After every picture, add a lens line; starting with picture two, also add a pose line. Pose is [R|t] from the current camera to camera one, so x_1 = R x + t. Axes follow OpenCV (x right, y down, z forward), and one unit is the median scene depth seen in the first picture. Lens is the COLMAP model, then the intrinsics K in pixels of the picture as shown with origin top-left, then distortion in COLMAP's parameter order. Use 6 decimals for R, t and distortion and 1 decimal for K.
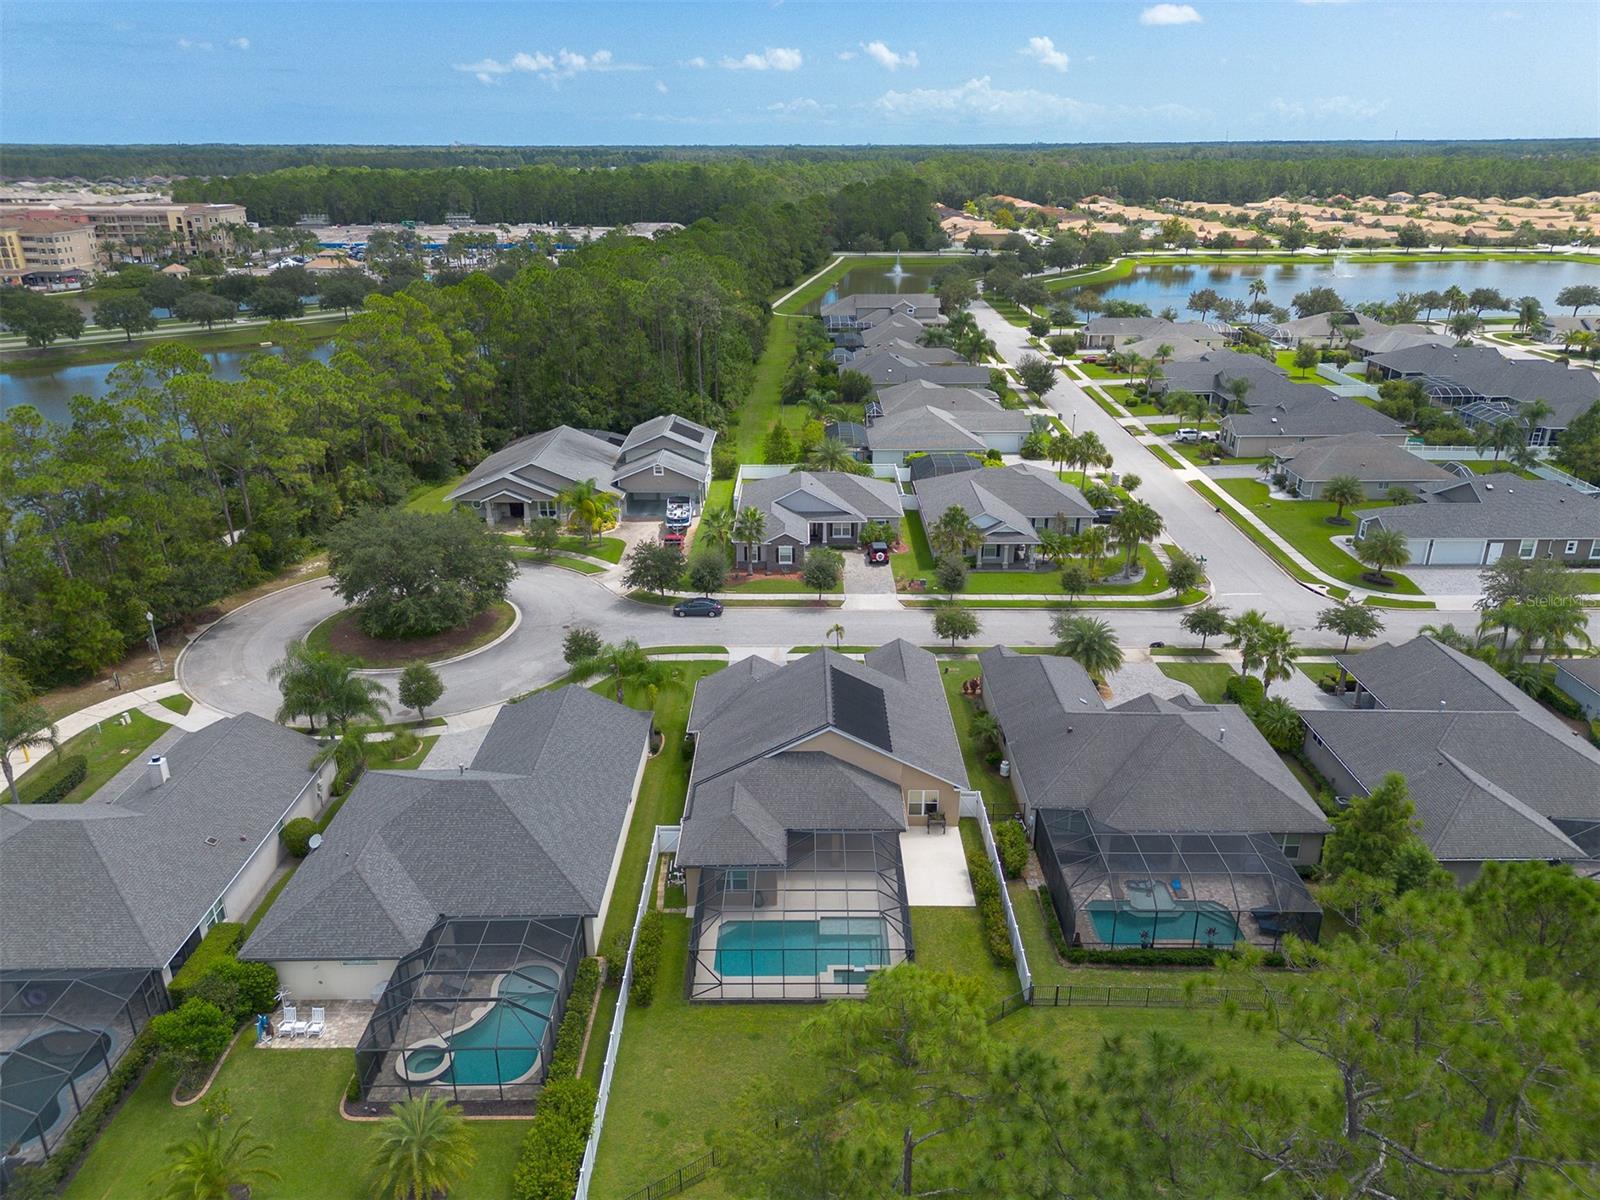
lens RADIAL K [[1129.3, 0, 800.0], [0, 1129.3, 600.0], [0, 0, 1]] dist [0.057683, -0.054549]
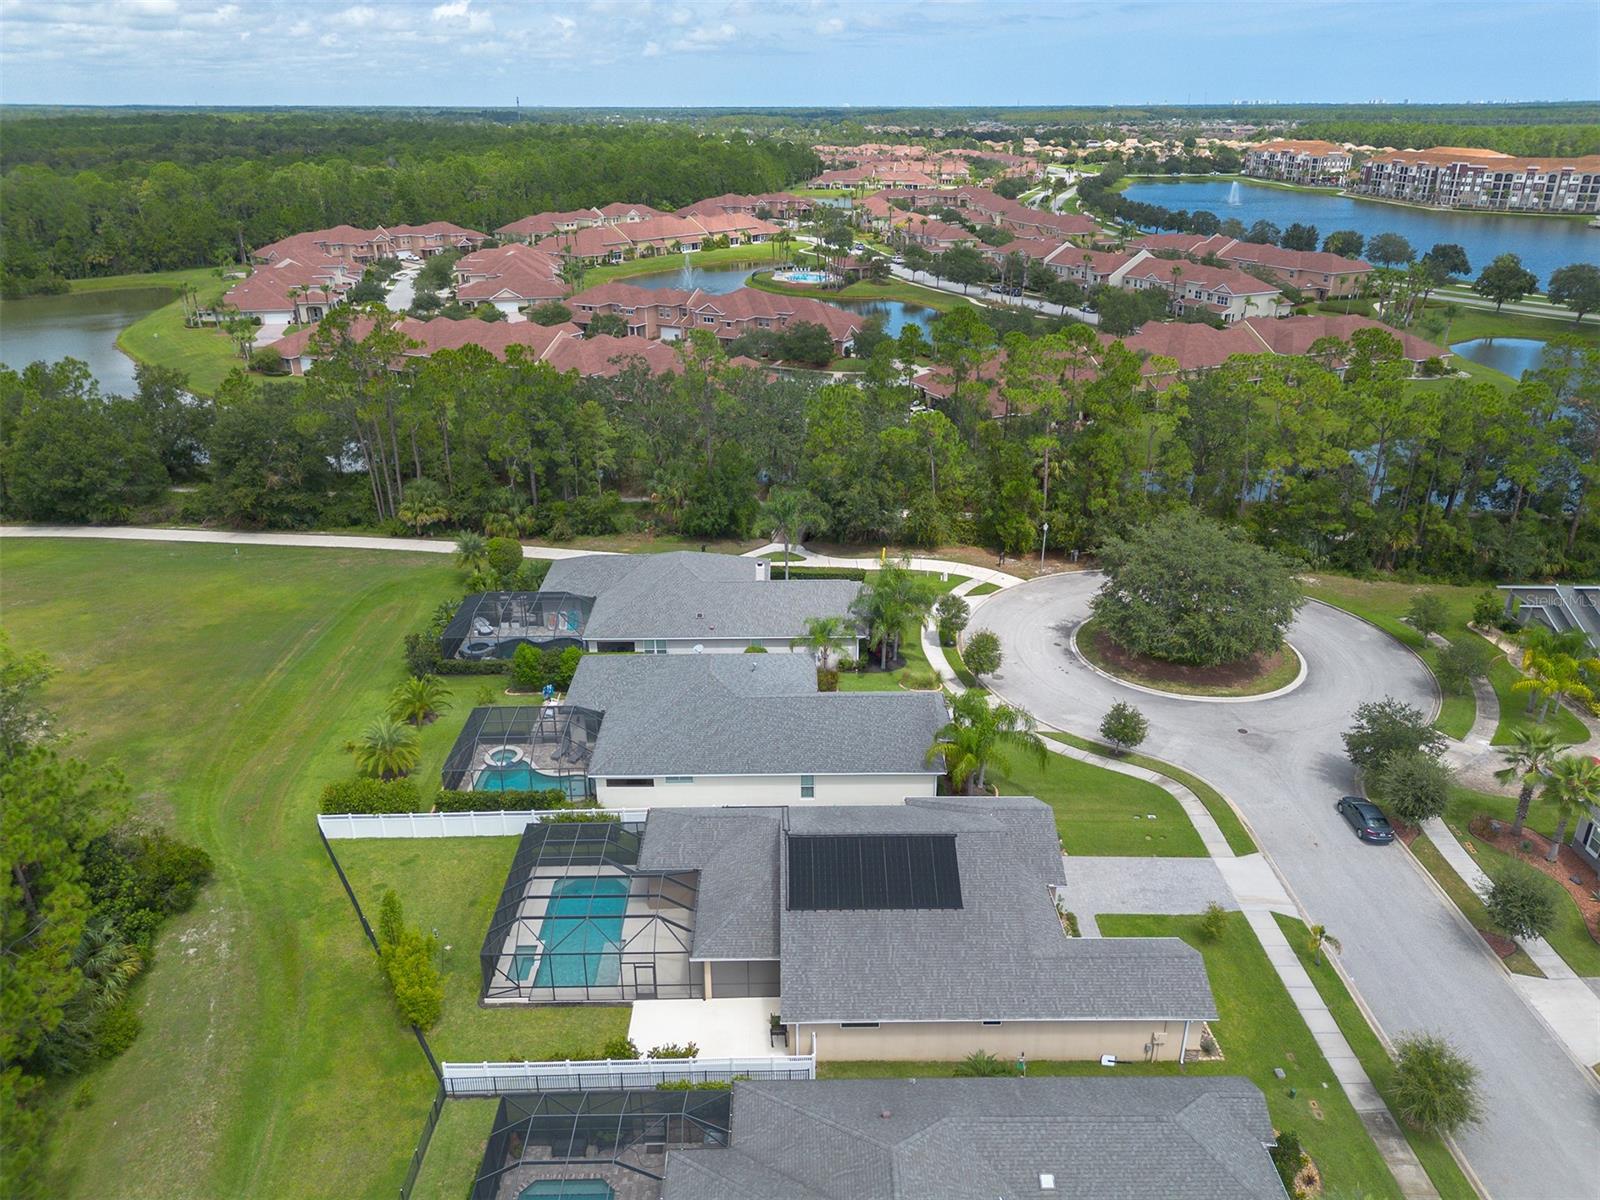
lens RADIAL K [[1132.5, 0, 800.0], [0, 1132.5, 600.0], [0, 0, 1]] dist [0.044319, -0.032087]
pose [[0.015772, 0.400100, -0.916336, 0.443919], [-0.370631, 0.853503, 0.366286, -0.212269], [0.928646, 0.333845, 0.161751, 0.489272]]
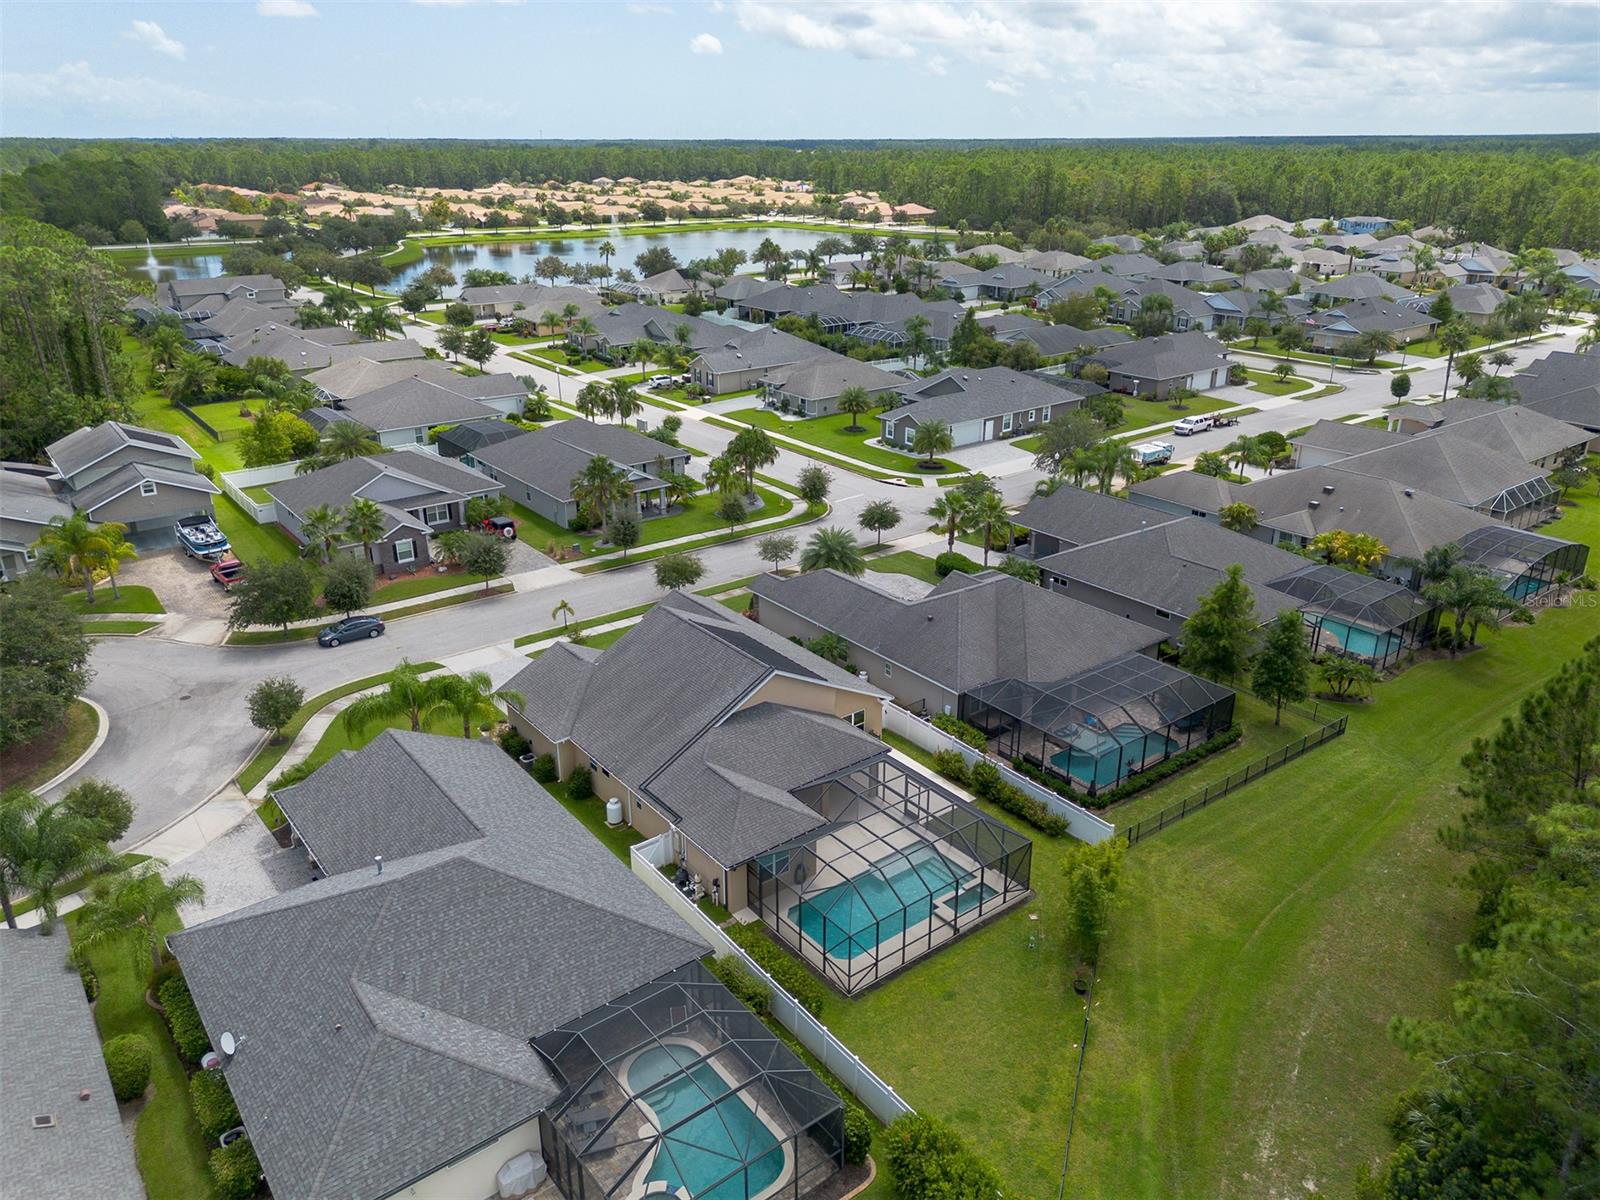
lens RADIAL K [[1129.3, 0, 800.0], [0, 1129.3, 600.0], [0, 0, 1]] dist [0.057683, -0.054549]
pose [[0.790461, -0.228990, 0.568097, -0.267334], [0.227542, 0.970895, 0.074744, -0.001800], [-0.568679, 0.070184, 0.819560, 0.155784]]
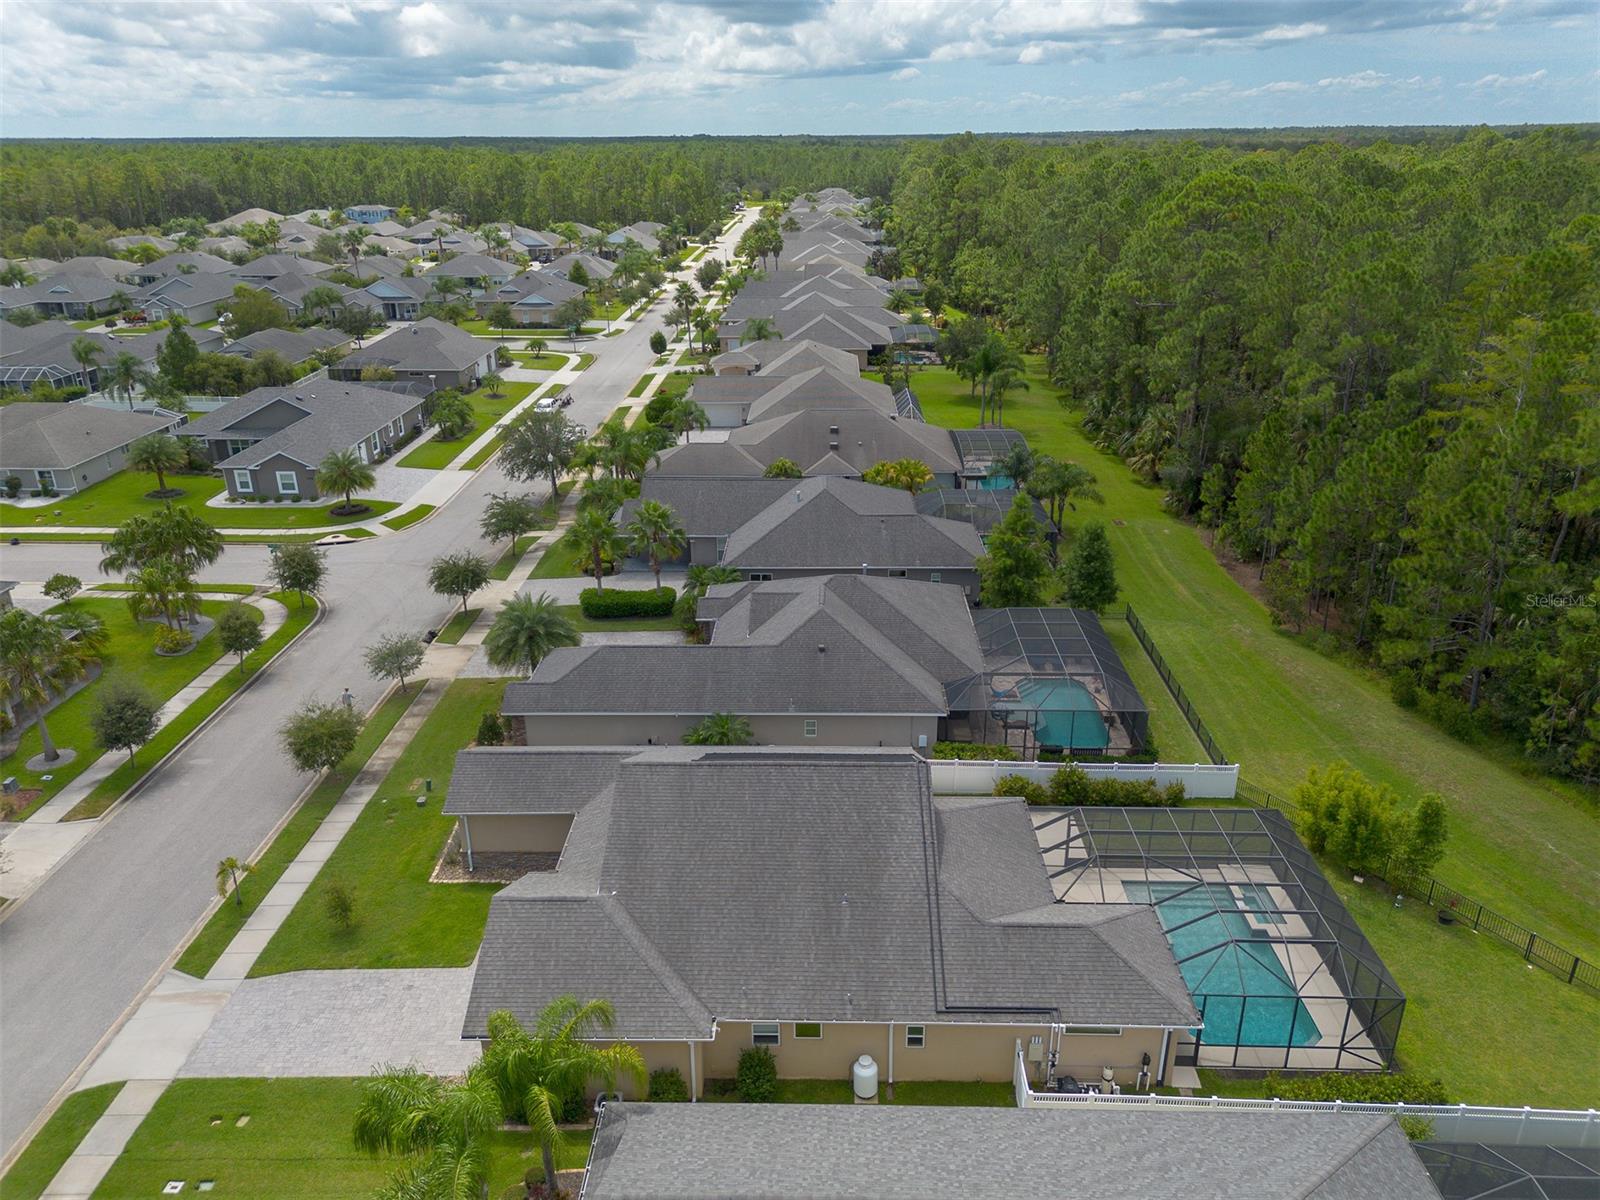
lens RADIAL K [[1132.5, 0, 800.0], [0, 1132.5, 600.0], [0, 0, 1]] dist [0.044319, -0.032087]
pose [[0.022923, -0.374802, 0.926822, -0.310259], [0.379151, 0.861067, 0.338834, -0.121461], [-0.925051, 0.343639, 0.161844, 0.560702]]
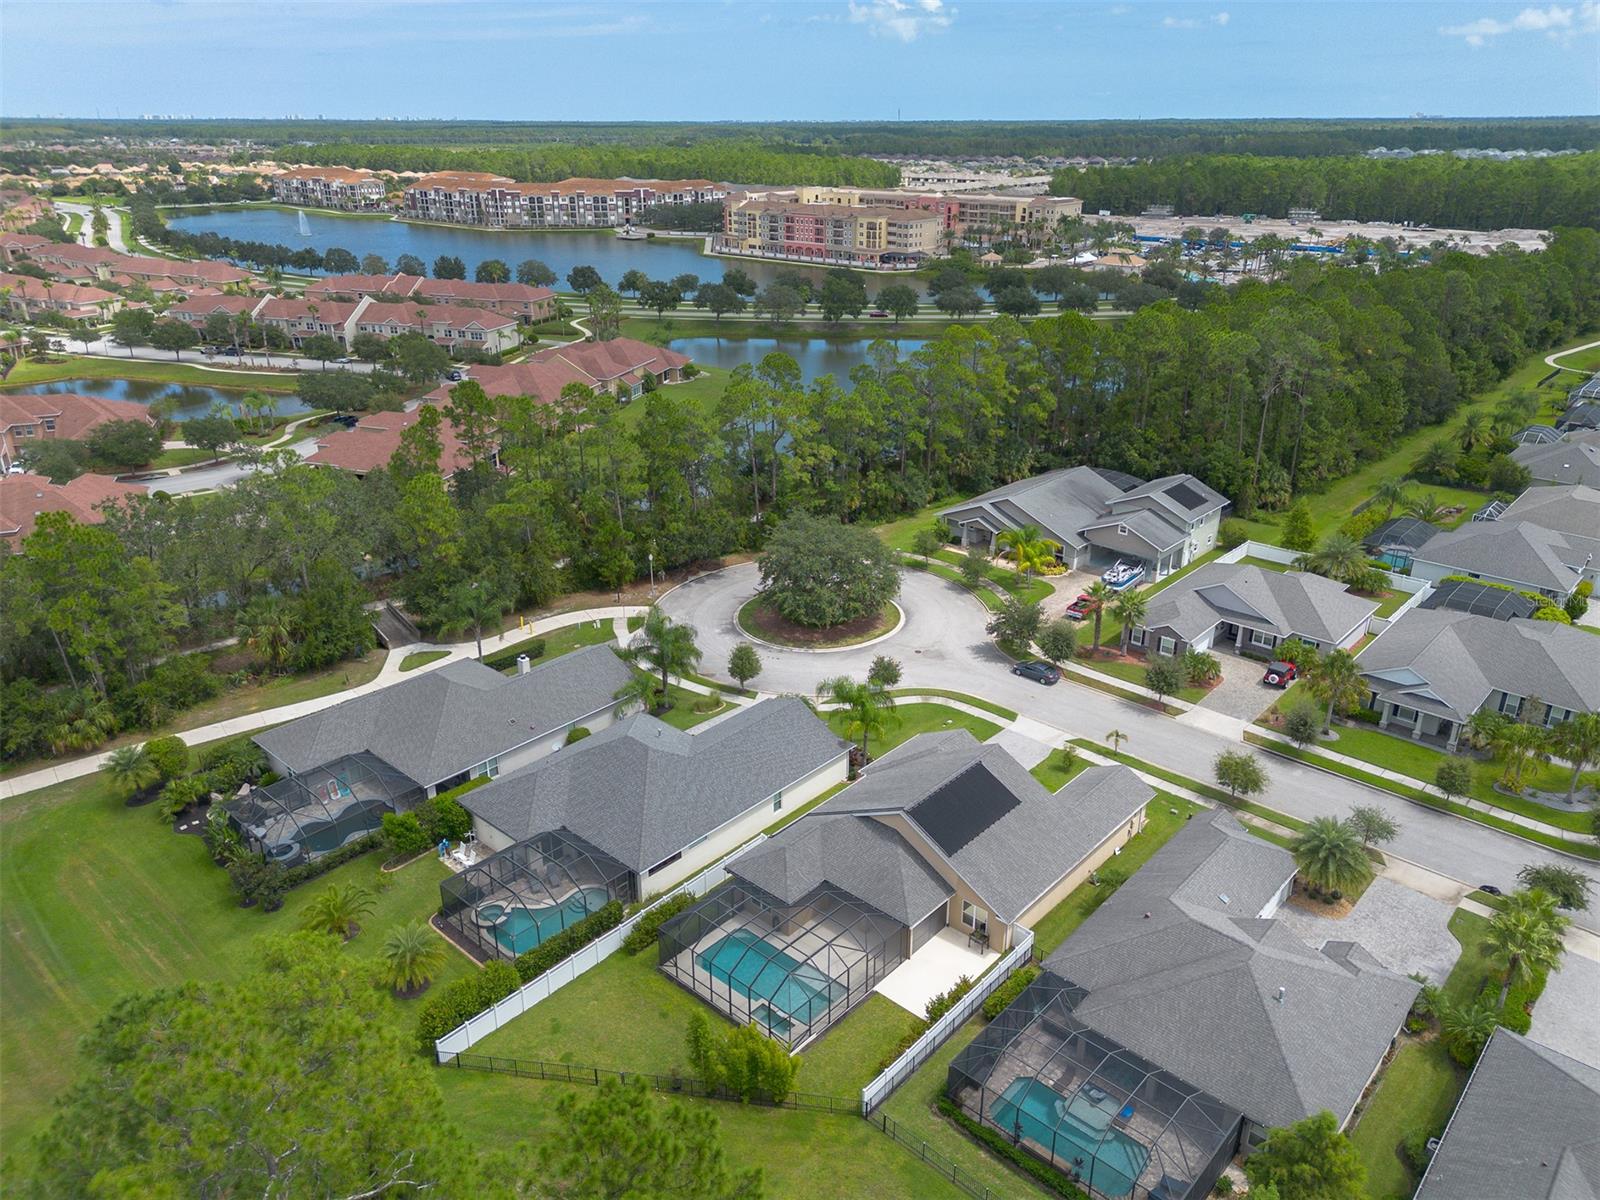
lens RADIAL K [[1132.5, 0, 800.0], [0, 1132.5, 600.0], [0, 0, 1]] dist [0.044319, -0.032087]
pose [[0.740882, 0.261851, -0.618489, 0.345680], [-0.249067, 0.962325, 0.109066, -0.106631], [0.623746, 0.073240, 0.778188, 0.046691]]
